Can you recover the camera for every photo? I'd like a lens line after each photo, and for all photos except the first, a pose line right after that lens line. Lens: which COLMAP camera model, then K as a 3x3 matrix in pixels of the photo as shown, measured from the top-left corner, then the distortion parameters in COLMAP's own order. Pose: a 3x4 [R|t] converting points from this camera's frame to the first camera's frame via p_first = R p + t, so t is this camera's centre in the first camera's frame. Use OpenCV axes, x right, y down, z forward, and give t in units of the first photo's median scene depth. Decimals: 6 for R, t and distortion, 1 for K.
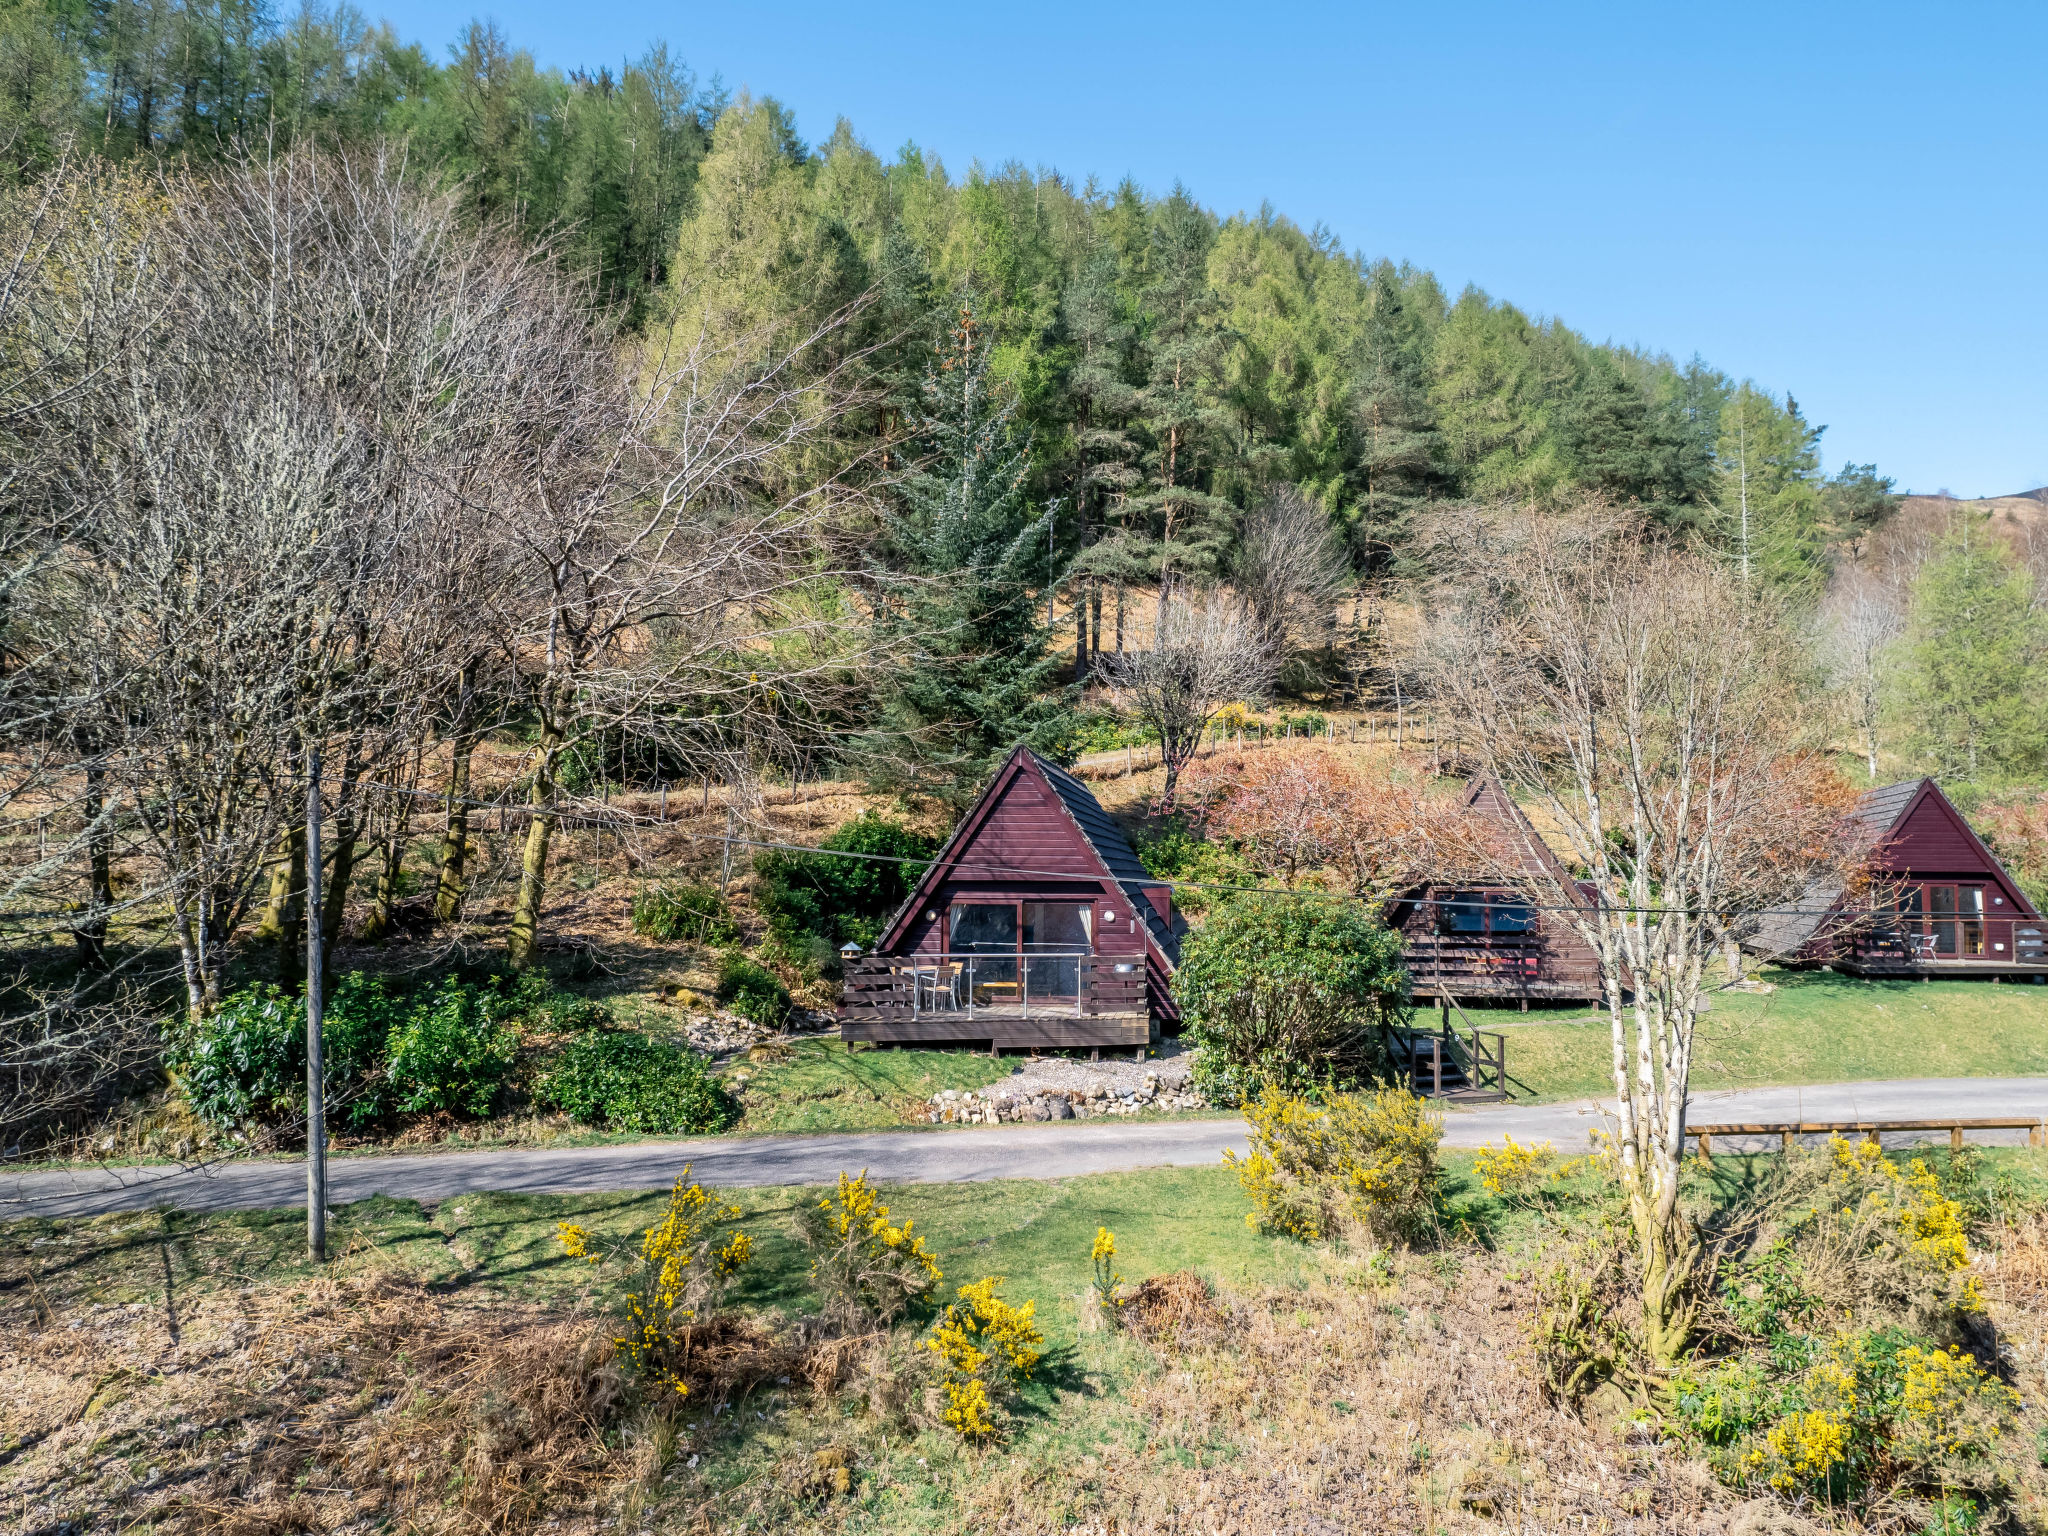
lens RADIAL K [[1576.3, 0, 1013.2], [0, 1576.3, 777.1], [0, 0, 1]] dist [-0.082943, 0.076551]
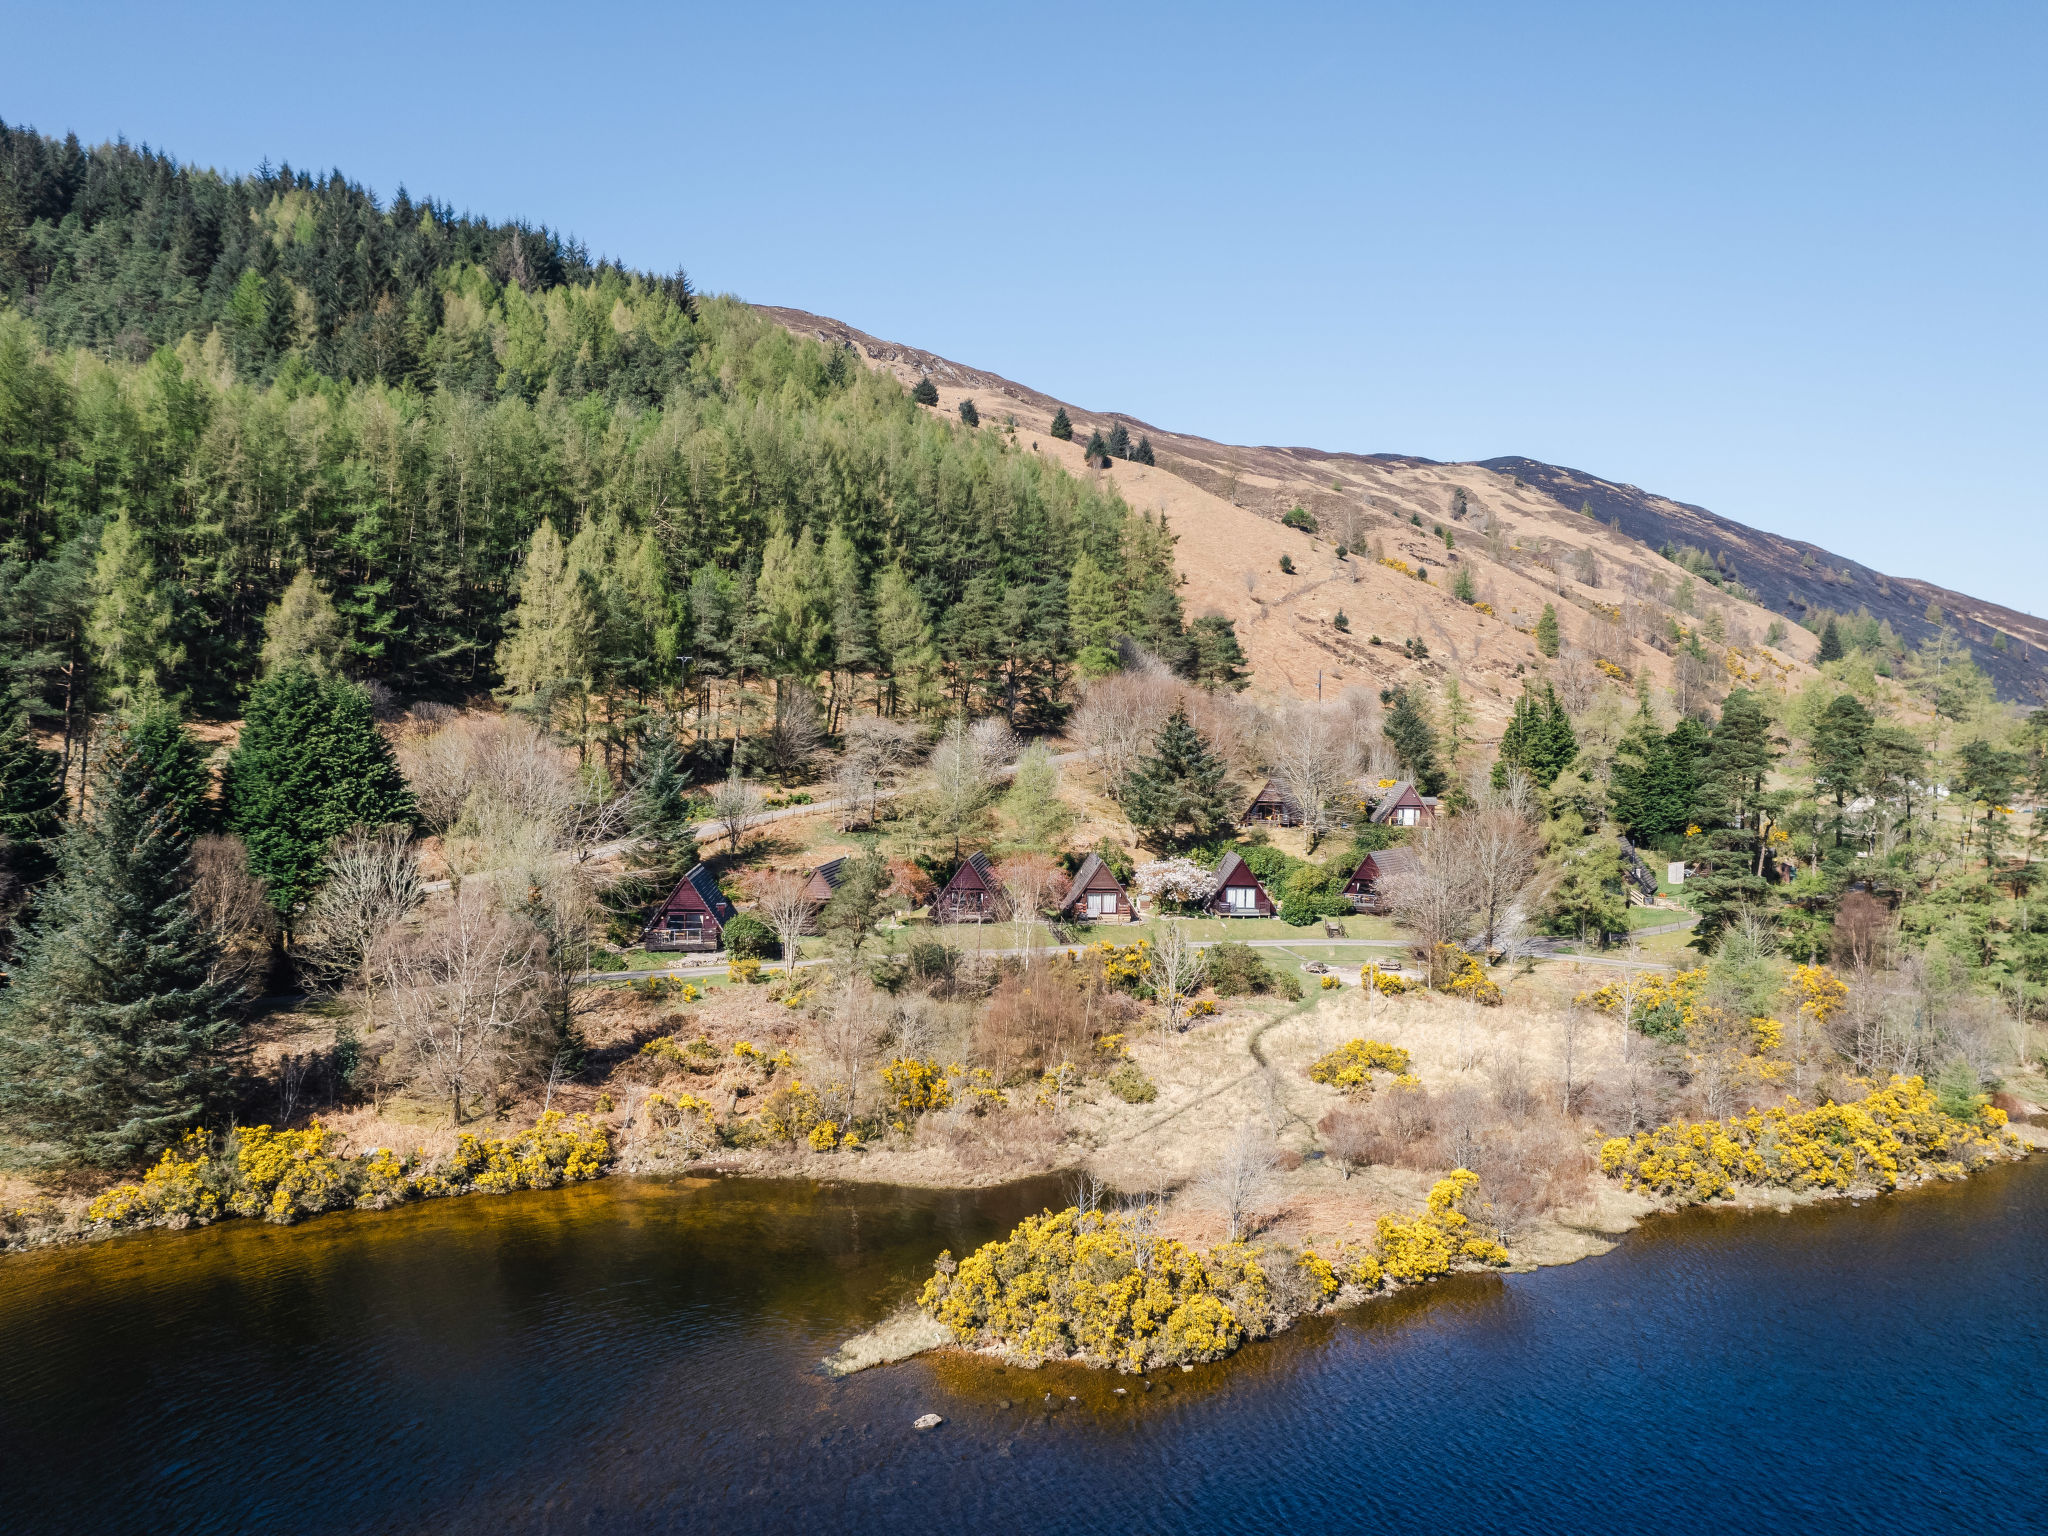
lens RADIAL K [[1576.3, 0, 1013.2], [0, 1576.3, 777.1], [0, 0, 1]] dist [-0.082943, 0.076551]
pose [[0.970678, -0.001834, 0.240376, -0.142929], [-0.017873, 0.996652, 0.079778, -0.594921], [-0.239718, -0.081734, 0.967396, -3.001579]]
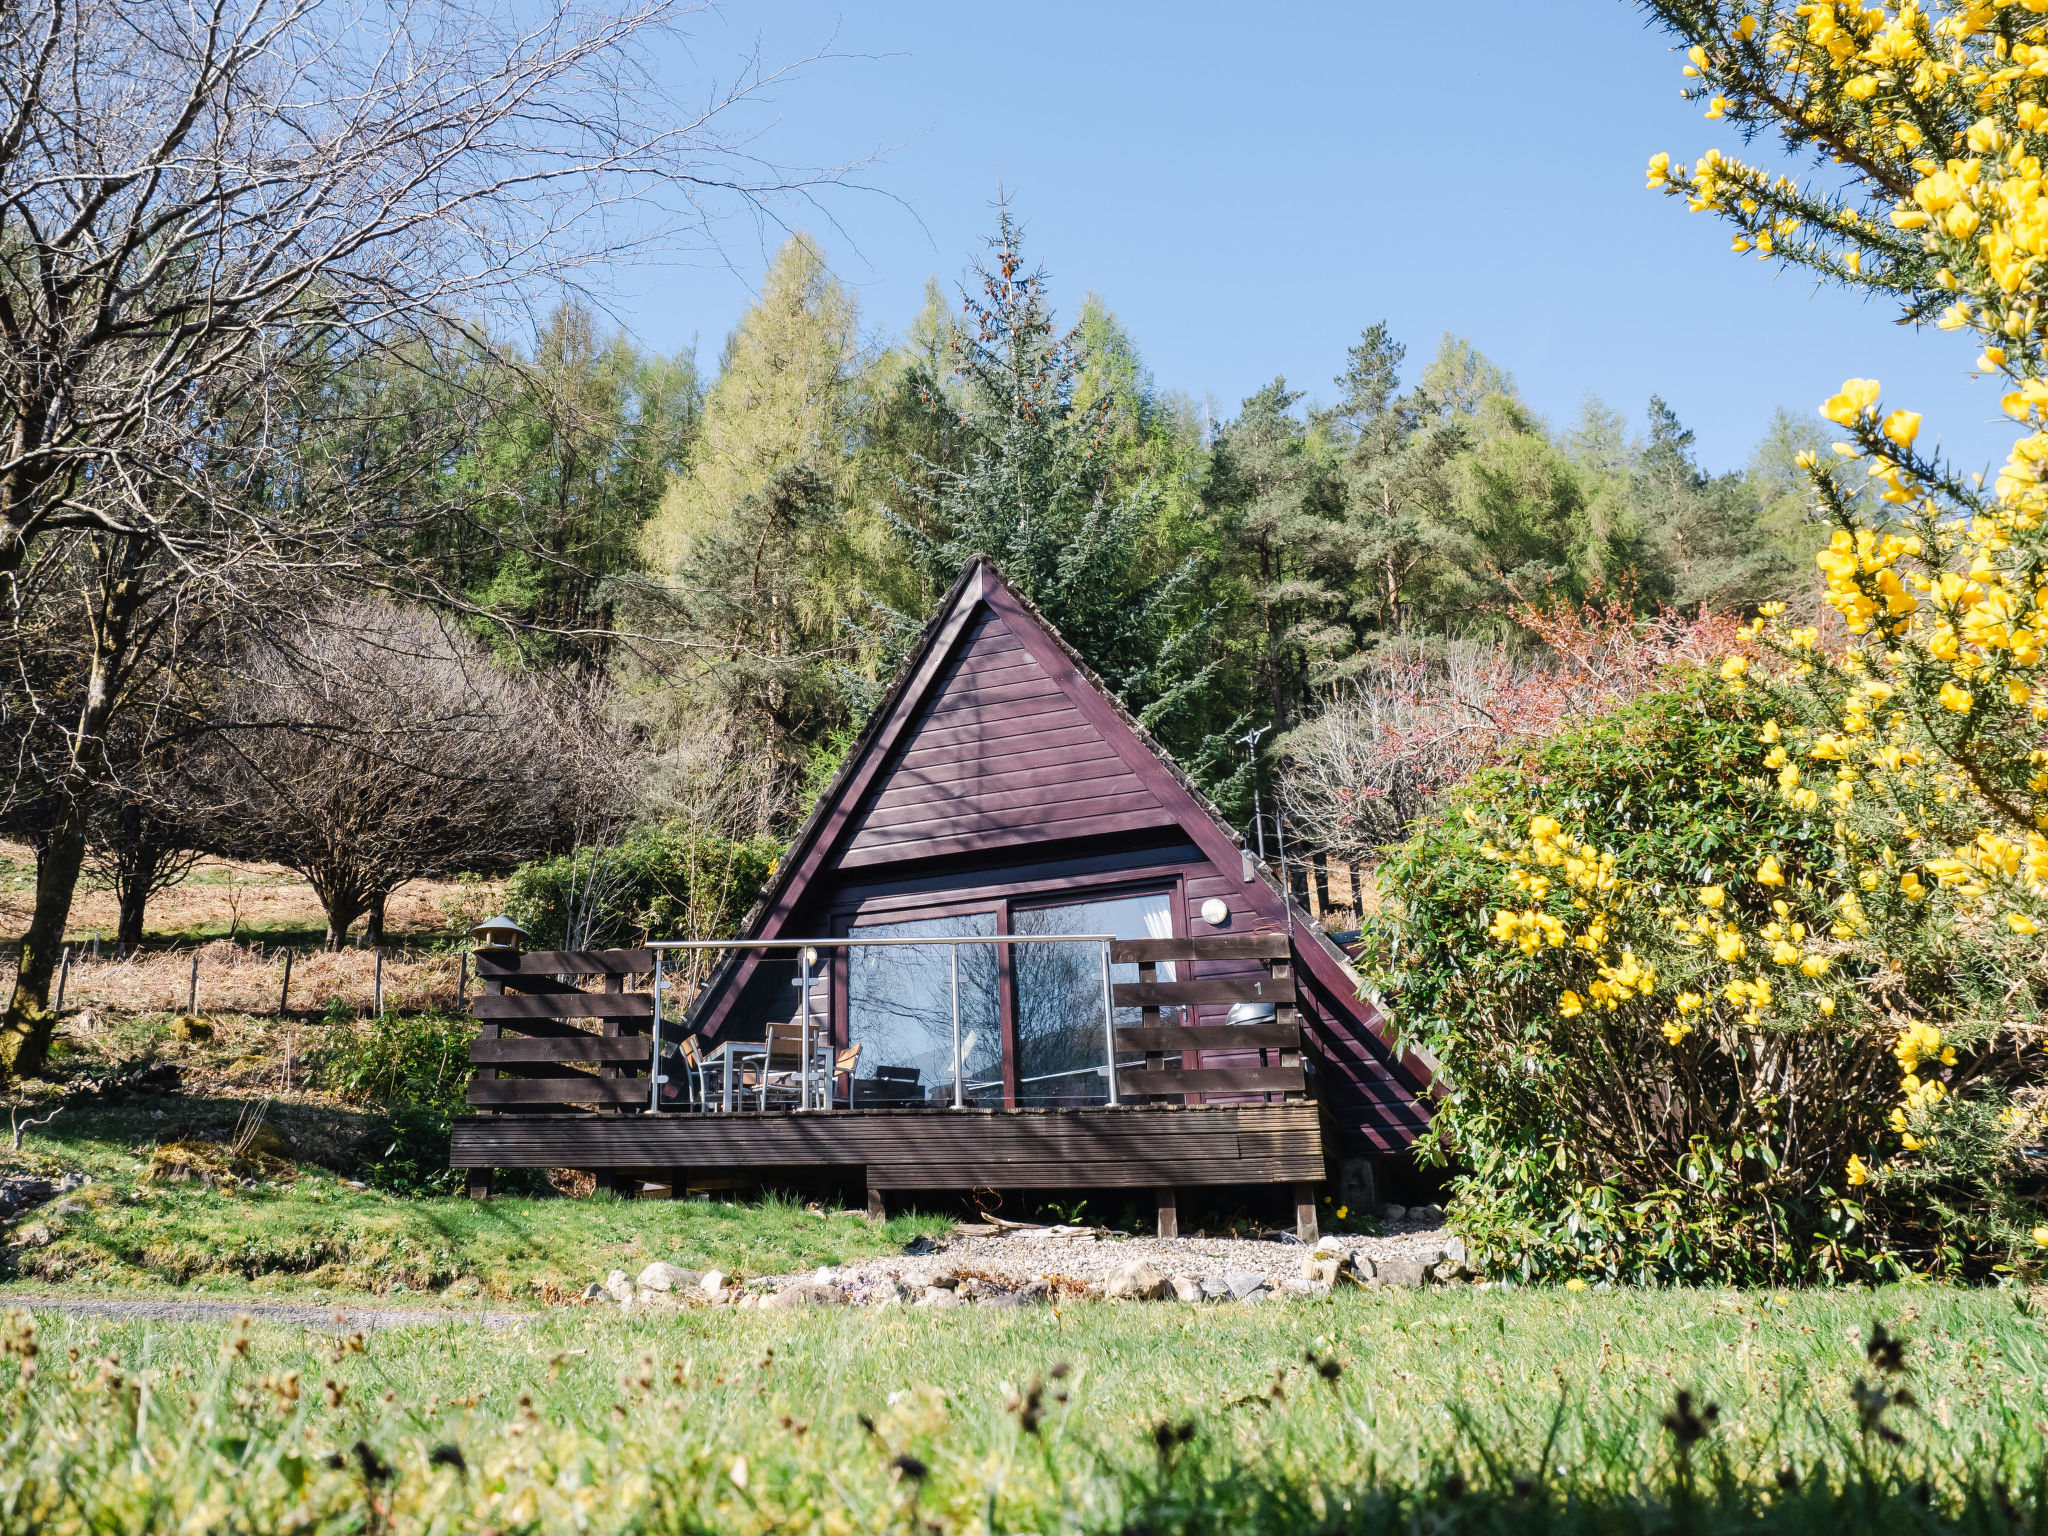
lens RADIAL K [[1661.0, 0, 875.9], [0, 1661.0, 762.6], [0, 0, 1]] dist [-0.003265, -0.002257]
pose [[0.969993, -0.102329, -0.220548, 0.073971], [0.040564, 0.962515, -0.268178, 0.161353], [0.239723, 0.251184, 0.937784, 0.563107]]
